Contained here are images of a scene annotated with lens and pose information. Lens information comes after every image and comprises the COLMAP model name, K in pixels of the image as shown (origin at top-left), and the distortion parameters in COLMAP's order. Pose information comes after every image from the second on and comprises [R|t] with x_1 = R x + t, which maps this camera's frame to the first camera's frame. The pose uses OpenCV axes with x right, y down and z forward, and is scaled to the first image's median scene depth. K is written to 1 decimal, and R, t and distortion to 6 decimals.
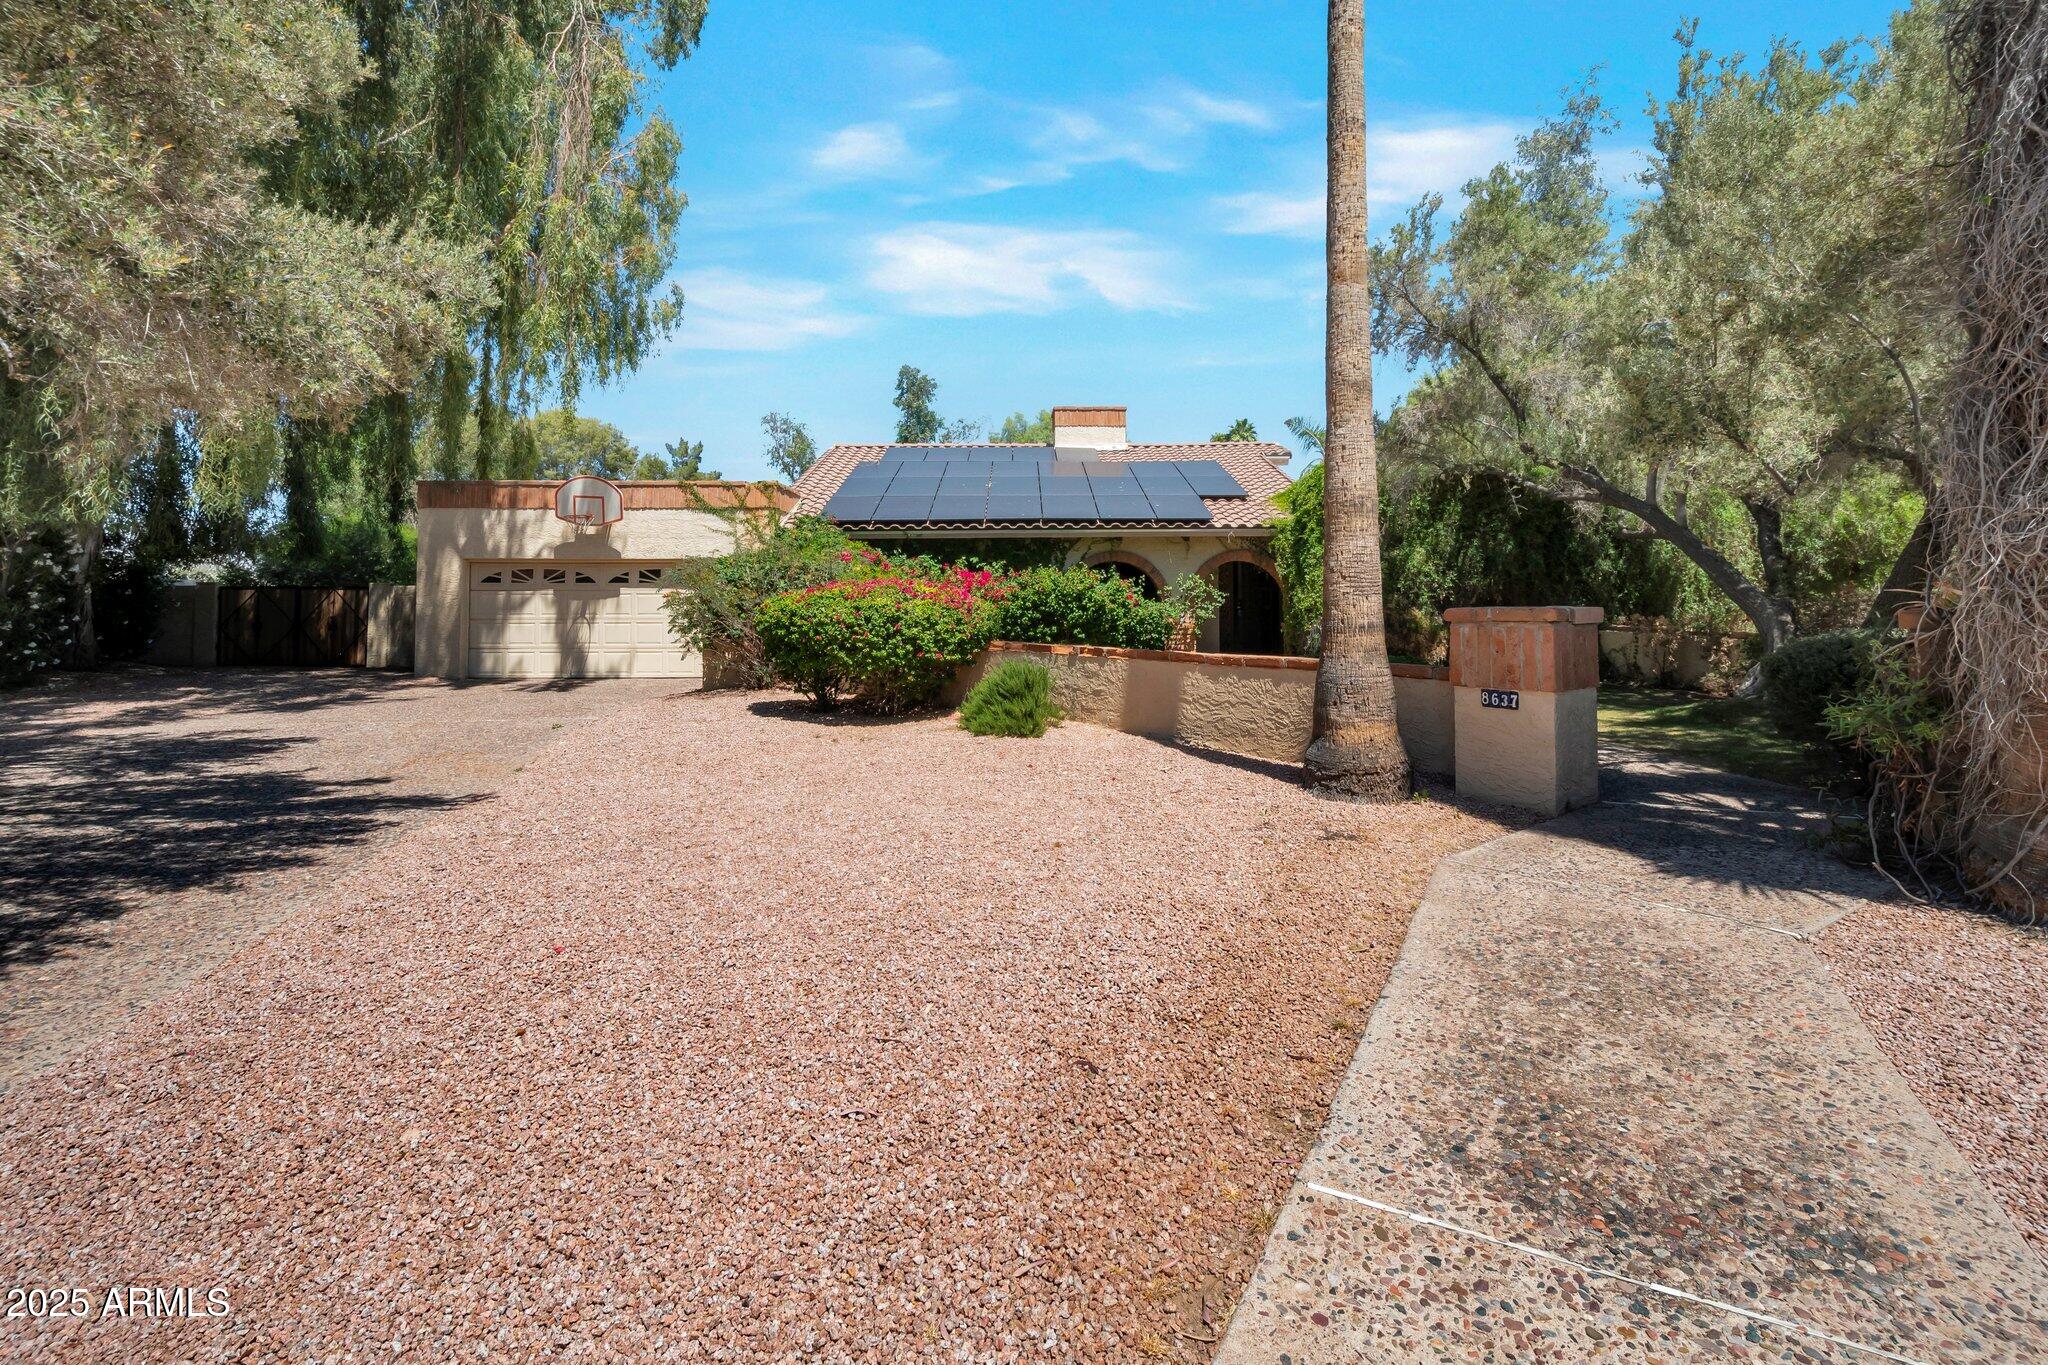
lens RADIAL K [[924.4, 0, 1020.1], [0, 924.4, 648.6], [0, 0, 1]] dist [0.002445, -0.000046]
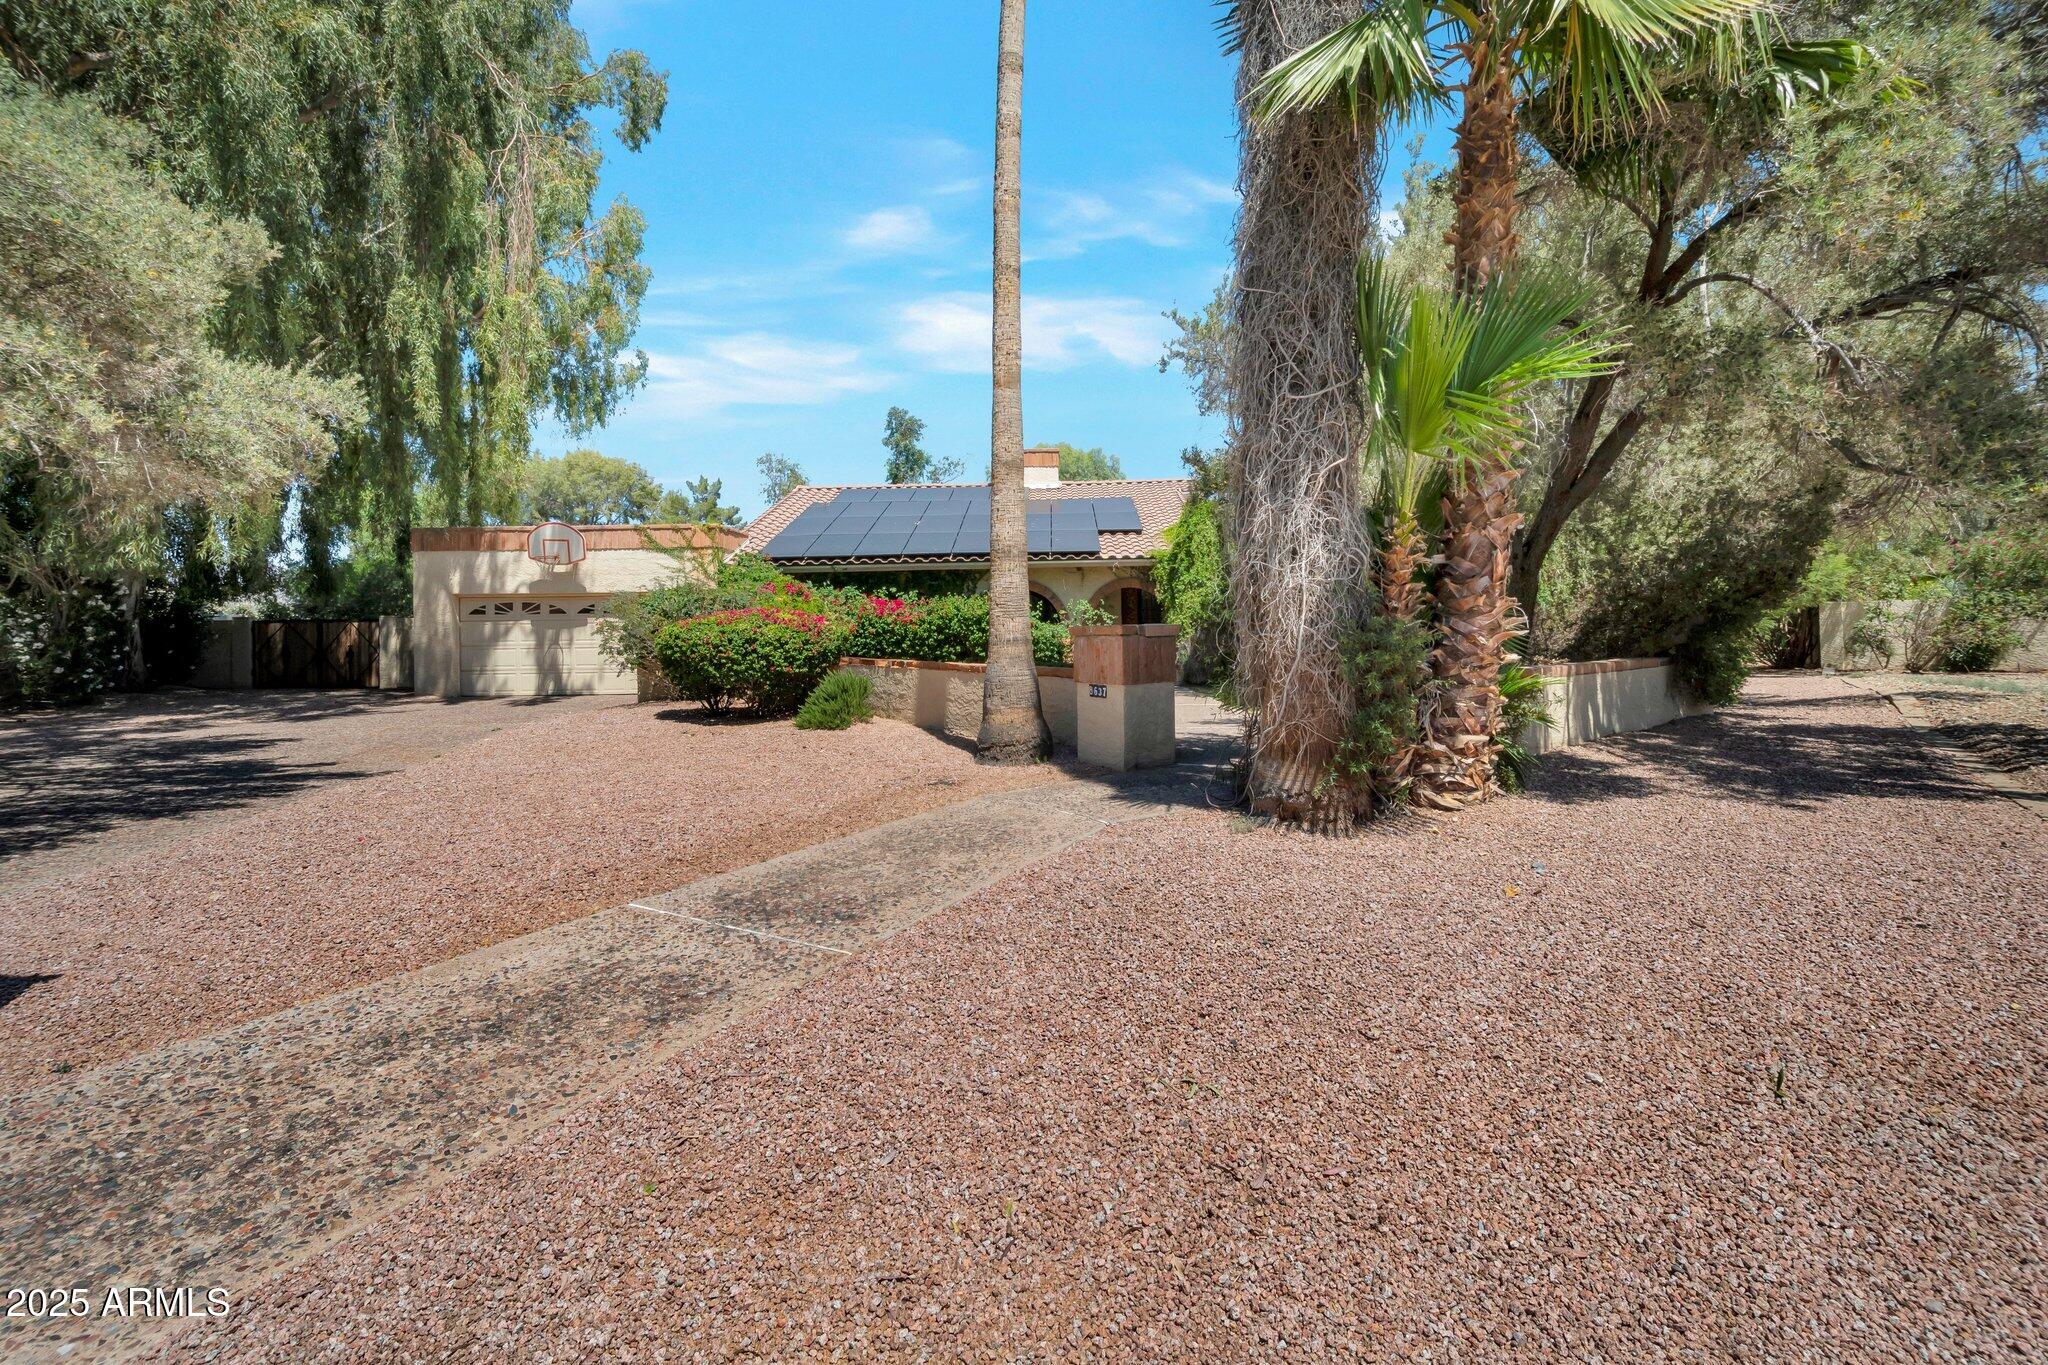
lens RADIAL K [[903.9, 0, 1054.5], [0, 903.9, 698.3], [0, 0, 1]] dist [0.001143, 0.000186]
pose [[0.999815, -0.010583, -0.016065, 0.174524], [0.011043, 0.999523, 0.028851, 0.009438], [0.015752, -0.029023, 0.999455, -0.133473]]
